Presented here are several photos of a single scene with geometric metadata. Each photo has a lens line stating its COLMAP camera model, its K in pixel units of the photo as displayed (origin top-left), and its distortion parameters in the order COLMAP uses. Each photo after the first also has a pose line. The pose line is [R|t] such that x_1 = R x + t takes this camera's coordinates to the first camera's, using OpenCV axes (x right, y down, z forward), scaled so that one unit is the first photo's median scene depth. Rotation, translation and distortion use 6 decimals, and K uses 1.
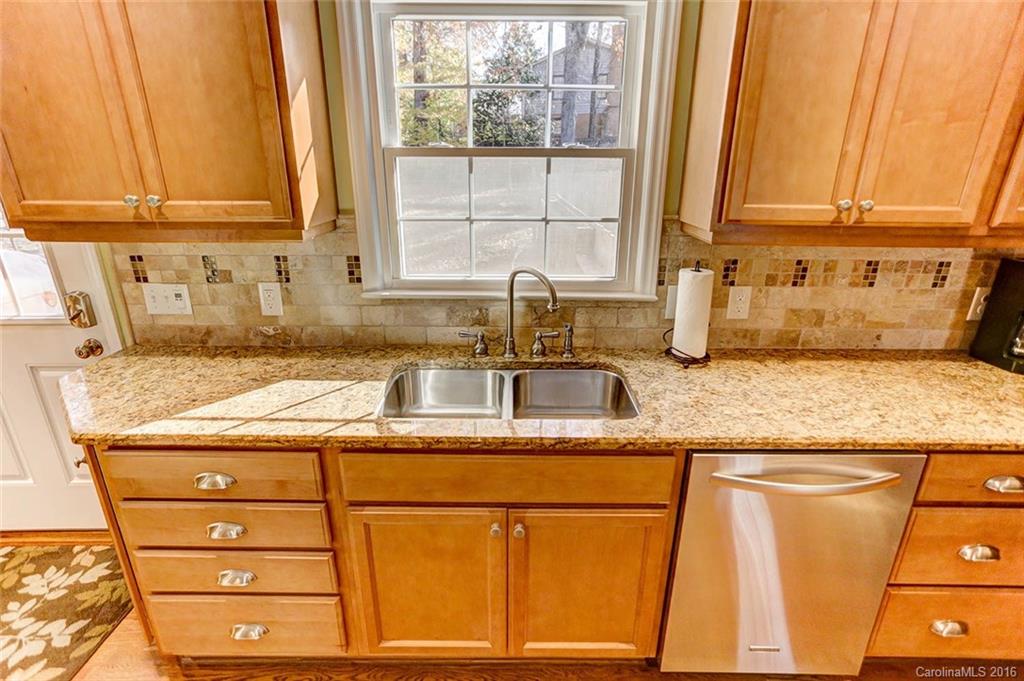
lens RADIAL K [[497.2, 0, 513.8], [0, 497.2, 330.7], [0, 0, 1]] dist [-0.009843, 0.002559]
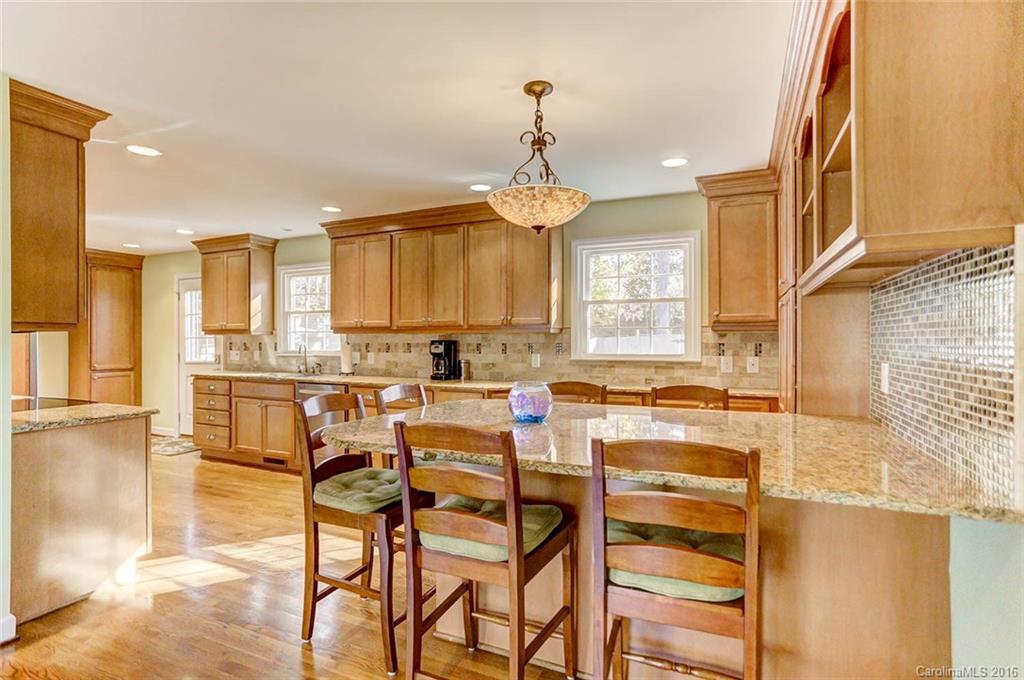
lens RADIAL K [[497.2, 0, 511.1], [0, 497.2, 339.9], [0, 0, 1]] dist [-0.009843, 0.002559]
pose [[0.911820, -0.006644, -0.410537, 2.387722], [-0.131244, 0.942696, -0.306755, 0.623023], [0.389050, 0.333586, 0.858697, -1.187706]]
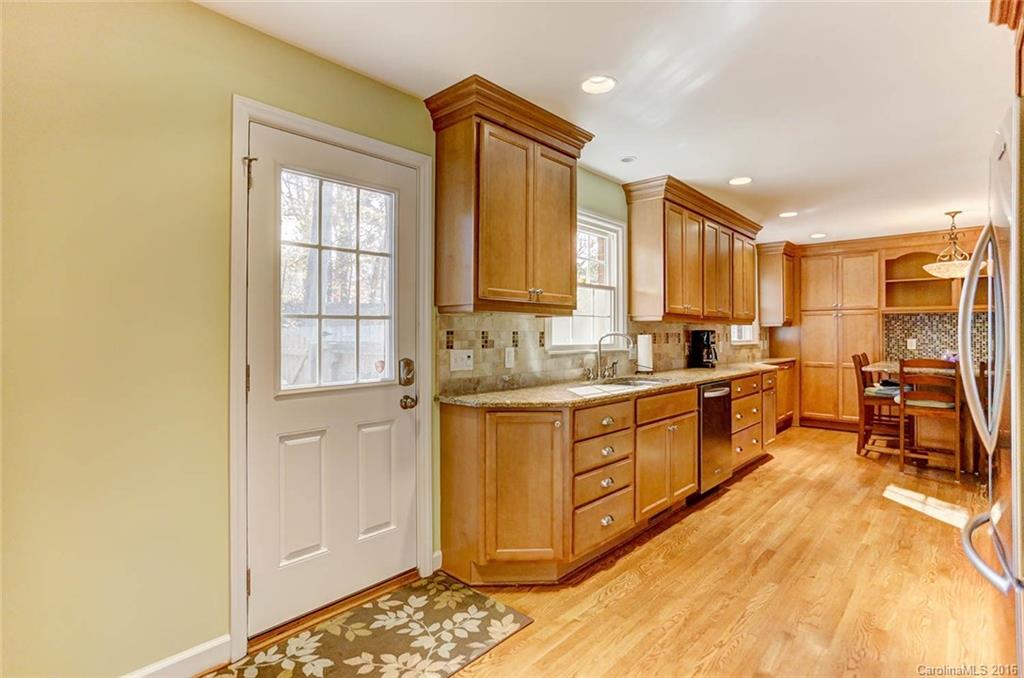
lens RADIAL K [[497.2, 0, 520.3], [0, 497.2, 338.5], [0, 0, 1]] dist [-0.009843, 0.002559]
pose [[0.677783, -0.011170, 0.735177, -1.707352], [0.249861, 0.943879, -0.216014, 0.249352], [-0.691505, 0.330103, 0.642536, -0.123387]]
